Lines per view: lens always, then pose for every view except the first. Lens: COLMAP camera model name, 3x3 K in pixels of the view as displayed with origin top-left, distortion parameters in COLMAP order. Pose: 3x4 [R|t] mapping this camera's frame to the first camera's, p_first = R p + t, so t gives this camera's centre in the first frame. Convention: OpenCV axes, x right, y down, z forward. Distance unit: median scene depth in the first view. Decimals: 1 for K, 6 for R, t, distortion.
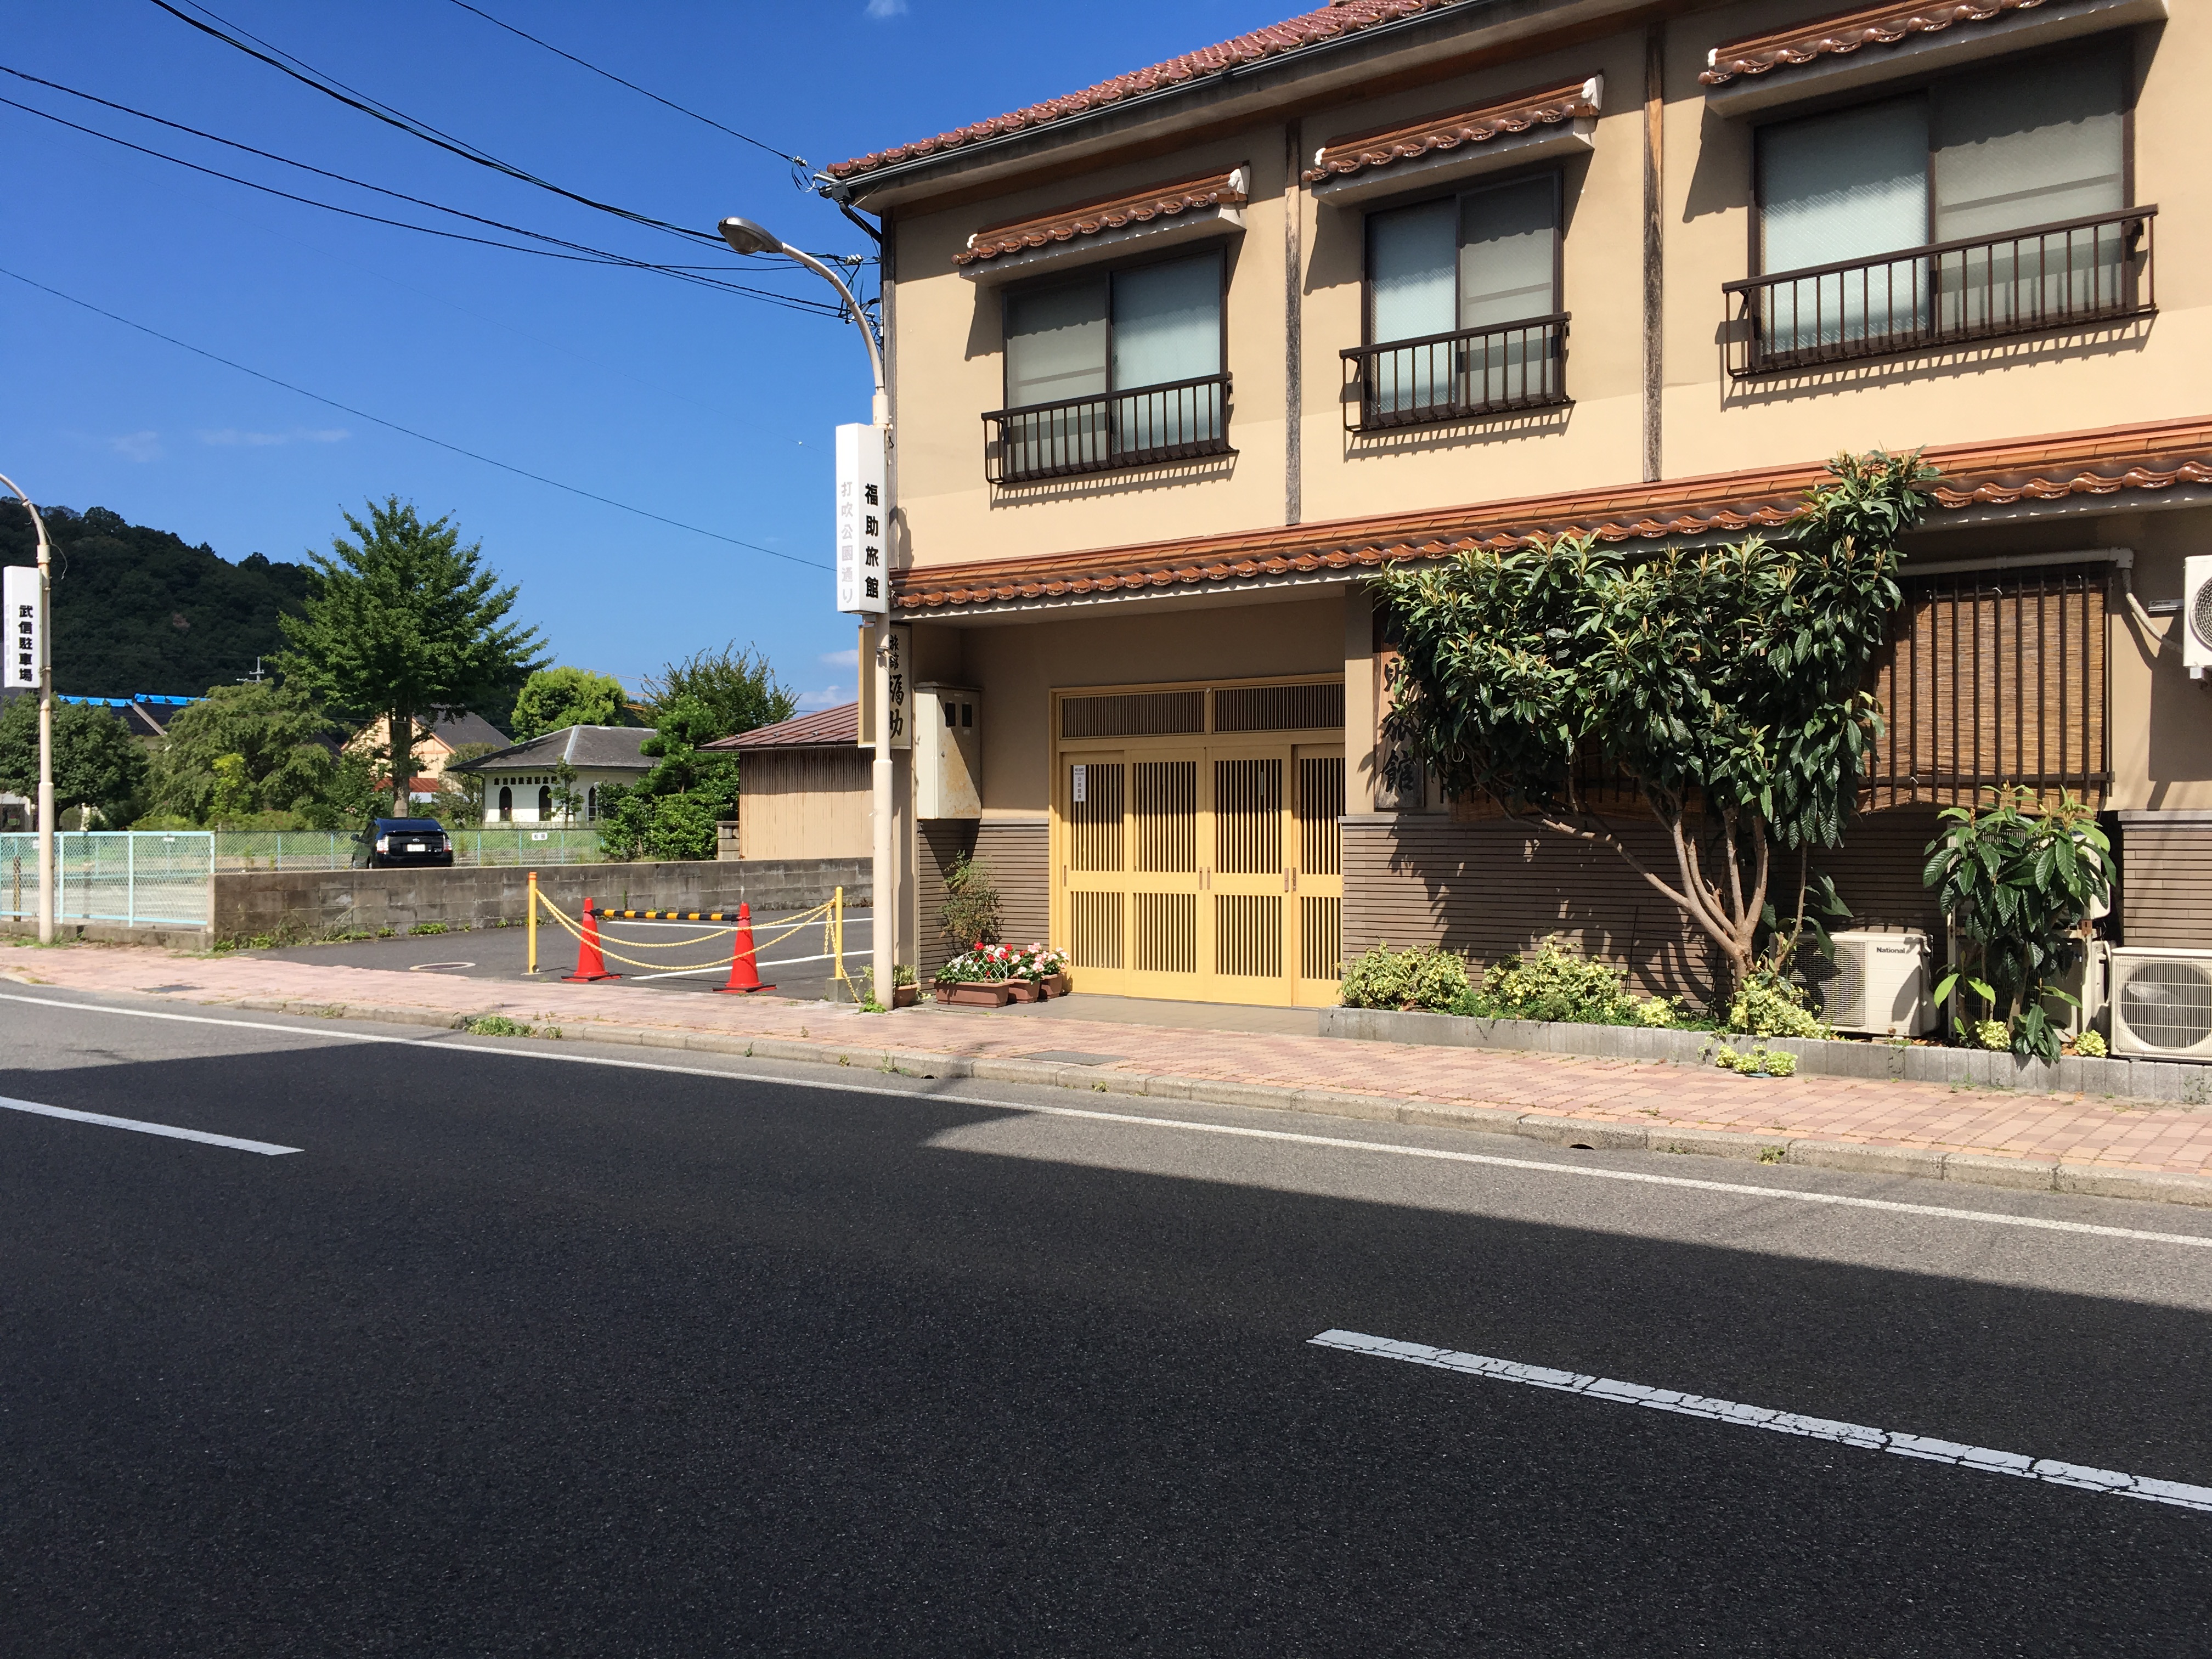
lens RADIAL K [[1923.3, 0, 1106.0], [0, 1923.3, 829.5], [0, 0, 1]] dist [0.077288, -0.014604]
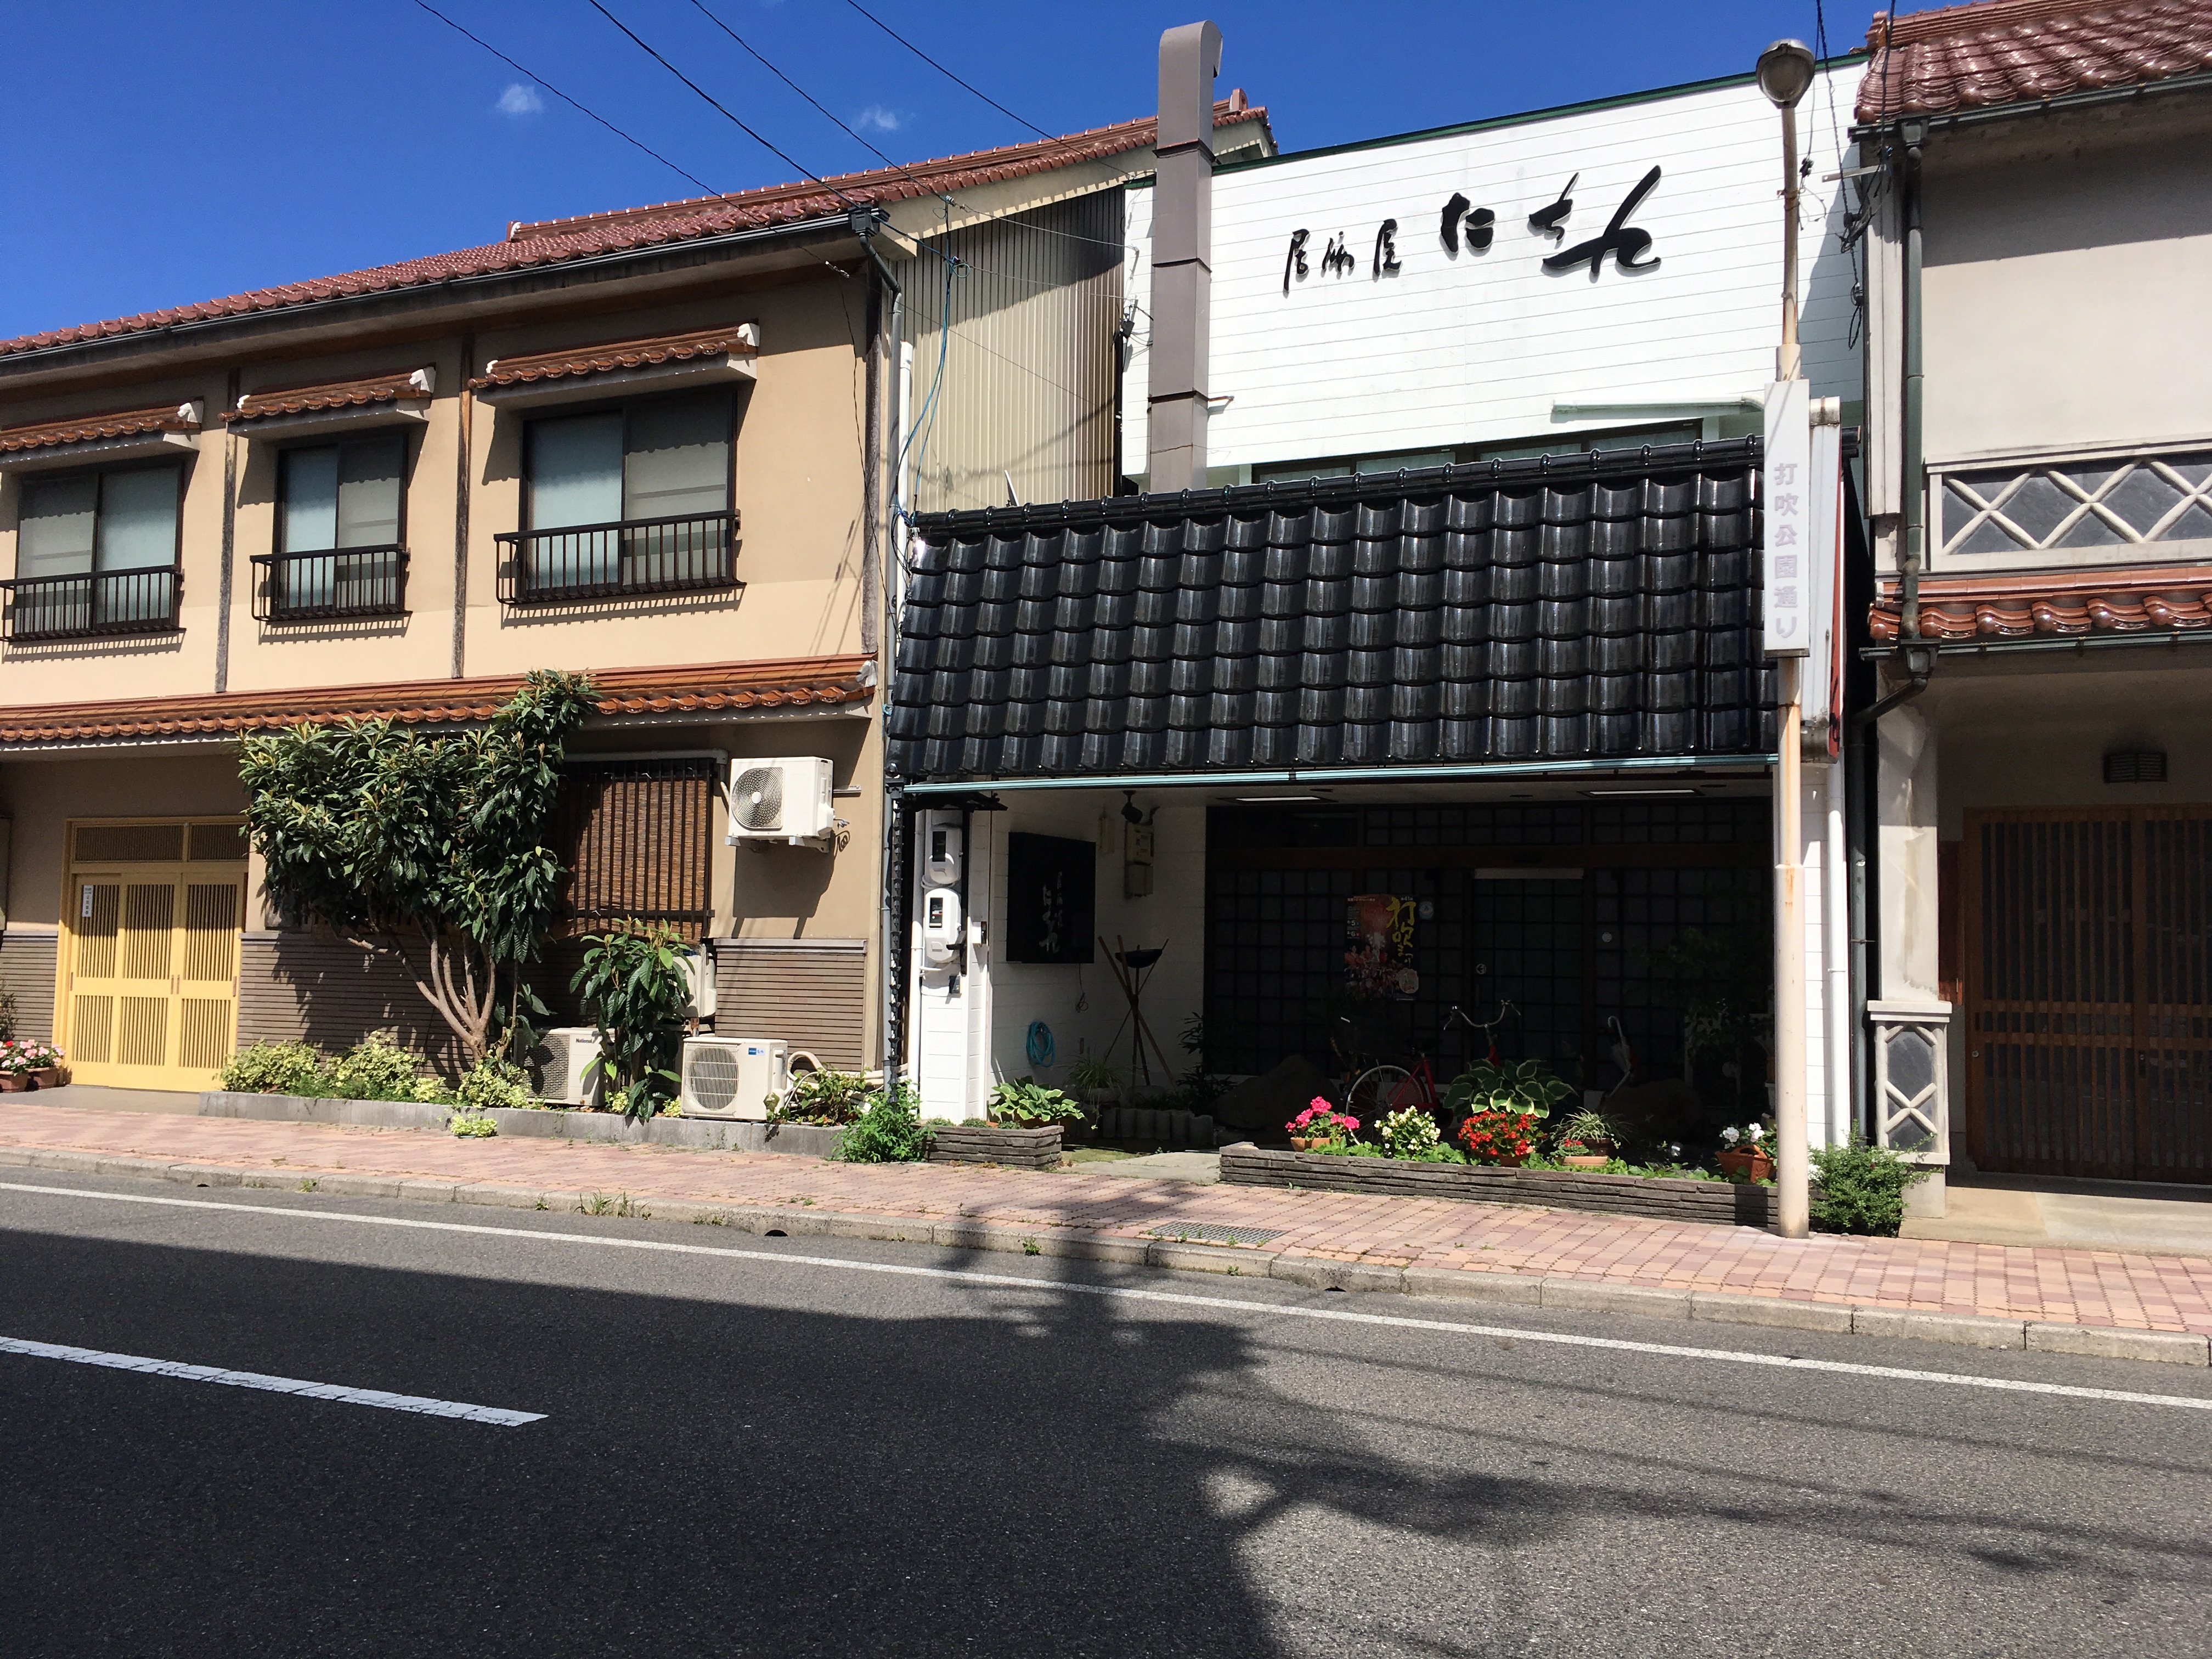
lens RADIAL K [[1923.3, 0, 1106.0], [0, 1923.3, 829.5], [0, 0, 1]] dist [0.077288, -0.014604]
pose [[0.982564, 0.030788, 0.183360, 0.438305], [-0.019102, 0.997692, -0.065163, -0.002281], [-0.184943, 0.060524, 0.980884, -0.318378]]
